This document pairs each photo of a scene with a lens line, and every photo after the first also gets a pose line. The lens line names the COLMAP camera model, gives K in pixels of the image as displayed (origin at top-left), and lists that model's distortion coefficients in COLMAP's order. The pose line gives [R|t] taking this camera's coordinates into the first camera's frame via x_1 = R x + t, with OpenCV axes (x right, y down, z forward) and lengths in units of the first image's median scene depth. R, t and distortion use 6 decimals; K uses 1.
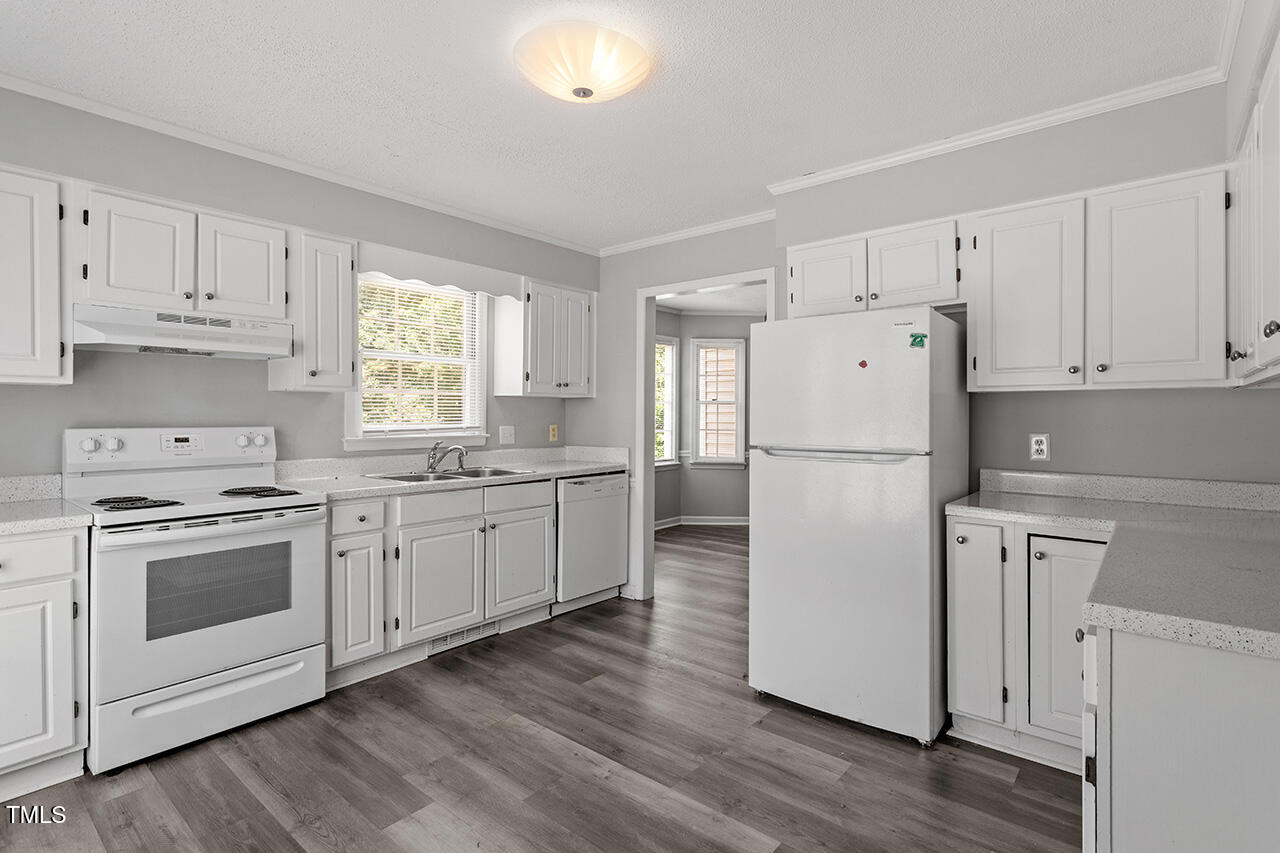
lens RADIAL K [[620.0, 0, 641.7], [0, 620.0, 420.8], [0, 0, 1]] dist [-0.001323, -0.000038]
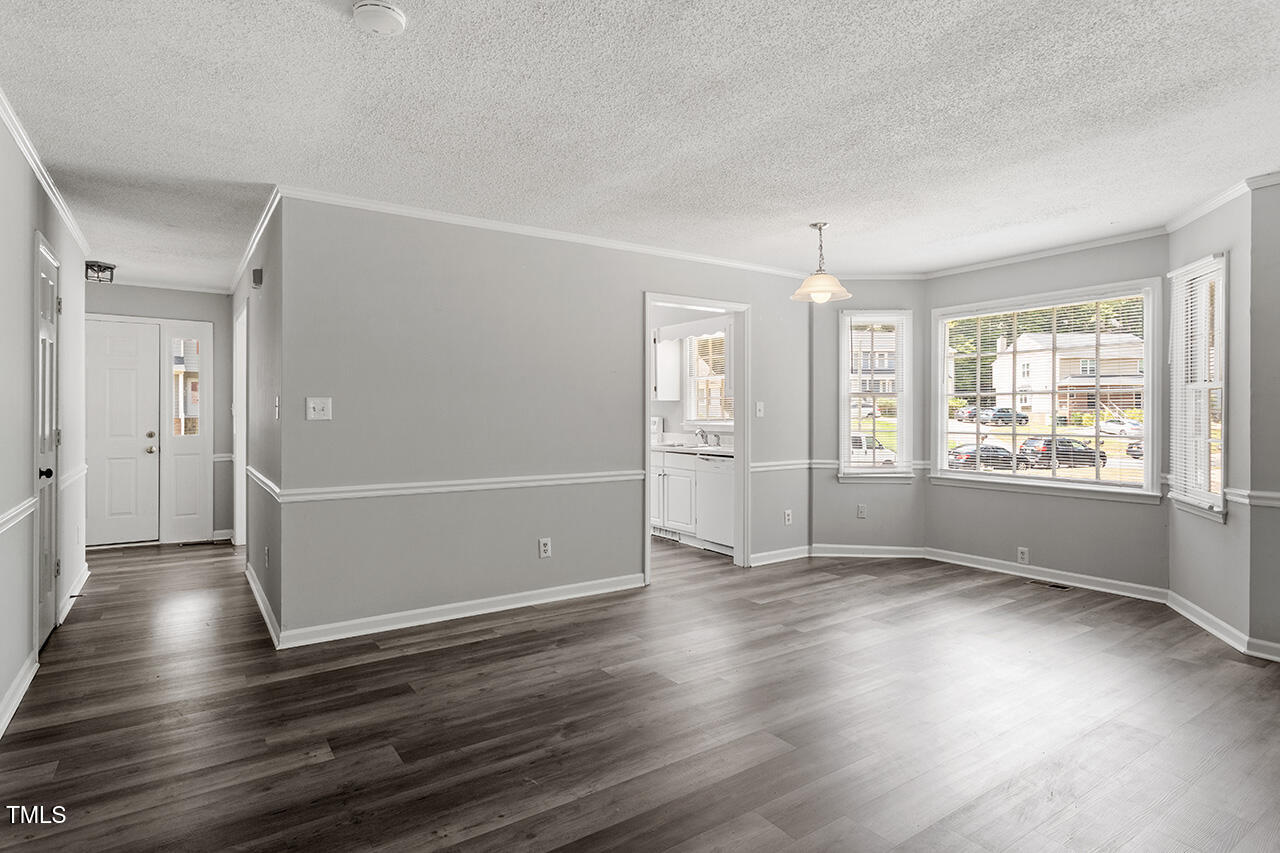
lens RADIAL K [[686.2, 0, 640.9], [0, 686.2, 416.1], [0, 0, 1]] dist [0.003237, 0.000073]
pose [[-0.274814, 0.003433, -0.961491, 1.408226], [-0.009762, 0.999932, 0.006360, -0.006751], [0.961448, 0.011134, -0.274762, 1.251526]]
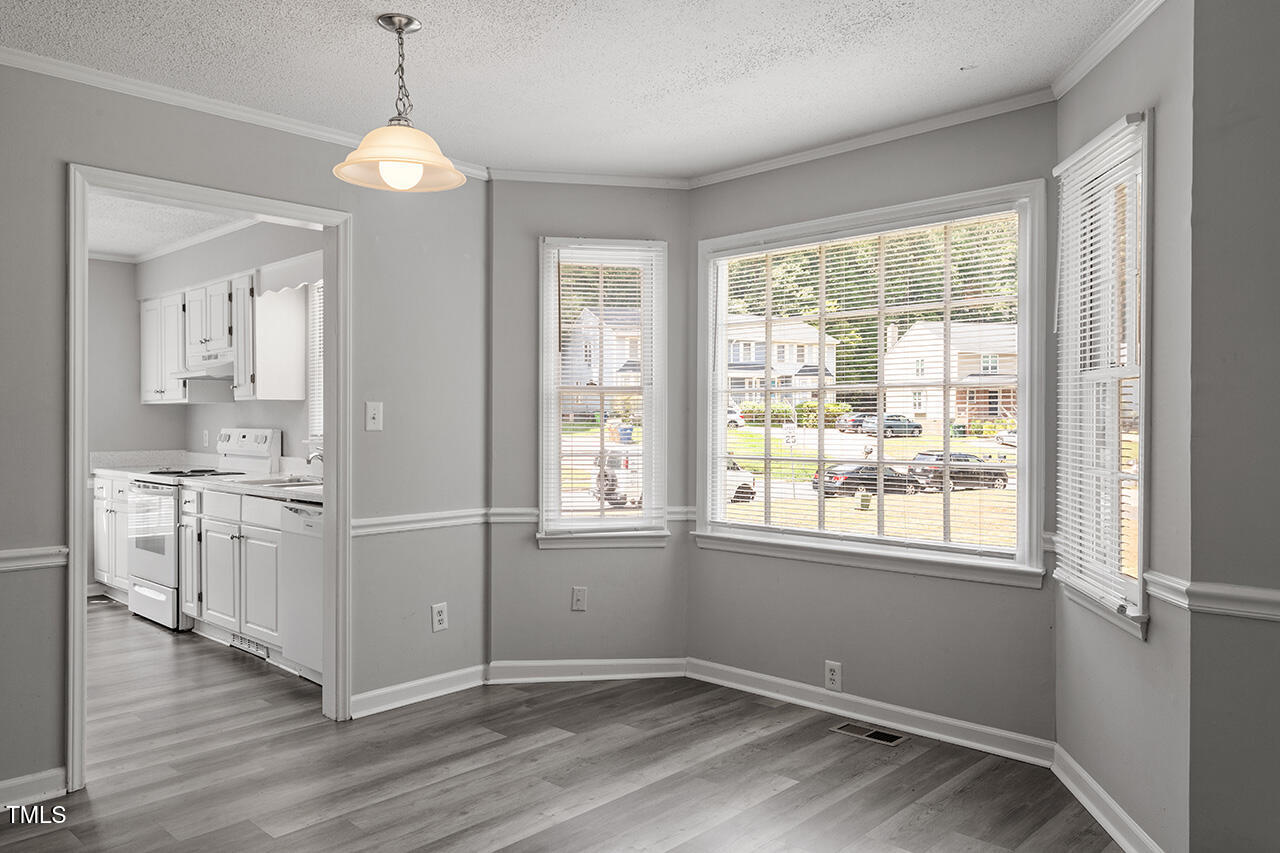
lens RADIAL K [[917.8, 0, 640.9], [0, 917.8, 428.5], [0, 0, 1]] dist [0.010959, 0.000206]
pose [[-0.069090, 0.007512, -0.997582, 0.953327], [-0.010658, 0.999909, 0.008268, -0.011521], [0.997553, 0.011204, -0.069004, 1.452276]]
